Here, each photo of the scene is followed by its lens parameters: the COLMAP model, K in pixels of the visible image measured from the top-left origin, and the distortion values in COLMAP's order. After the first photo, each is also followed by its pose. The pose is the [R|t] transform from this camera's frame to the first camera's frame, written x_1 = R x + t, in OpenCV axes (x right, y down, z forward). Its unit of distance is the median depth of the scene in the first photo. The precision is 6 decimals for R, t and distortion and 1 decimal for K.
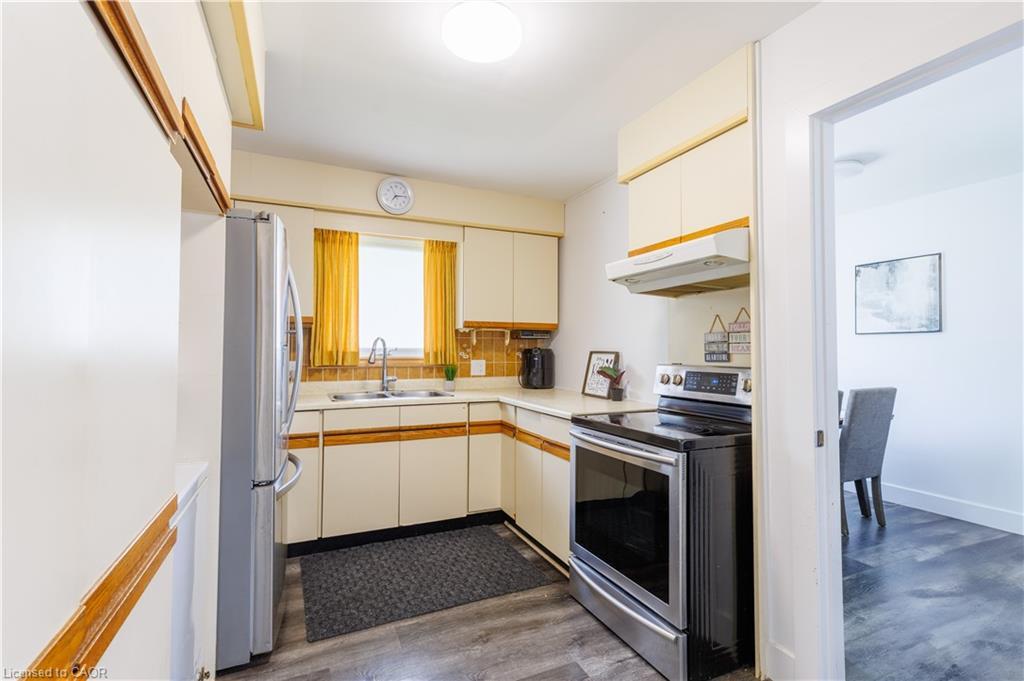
lens RADIAL K [[465.8, 0, 517.6], [0, 465.8, 343.2], [0, 0, 1]] dist [-0.000720, -0.000462]
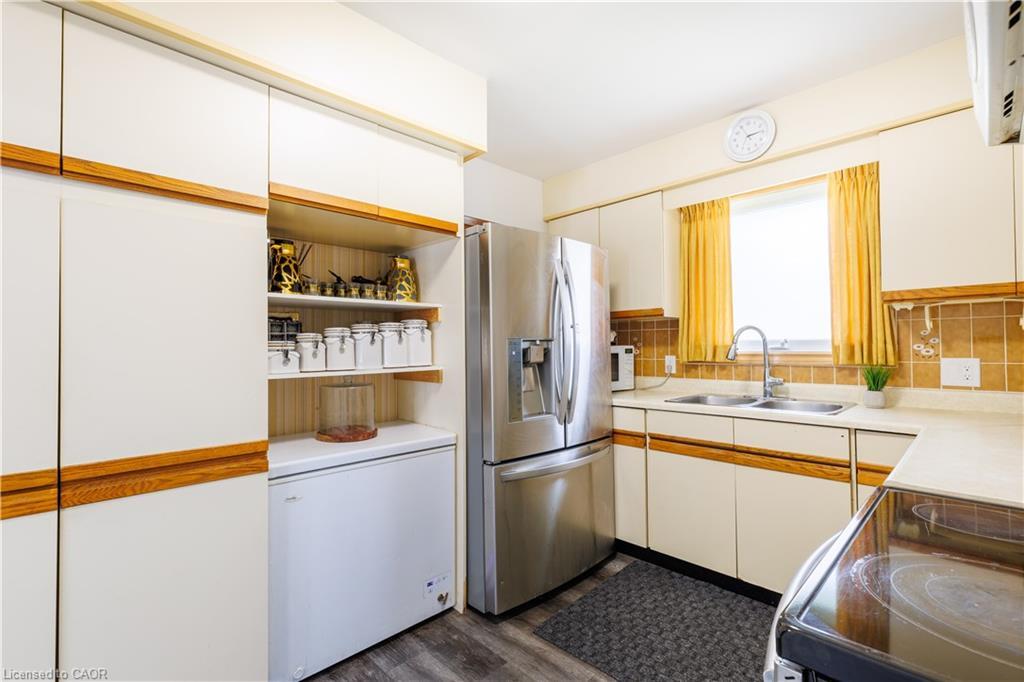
lens RADIAL K [[465.8, 0, 517.6], [0, 465.8, 343.7], [0, 0, 1]] dist [-0.000720, -0.000462]
pose [[0.332931, -0.010956, -0.942888, 0.282484], [0.024224, 0.999702, -0.003063, 0.008978], [0.942640, -0.021821, 0.333097, 0.358341]]
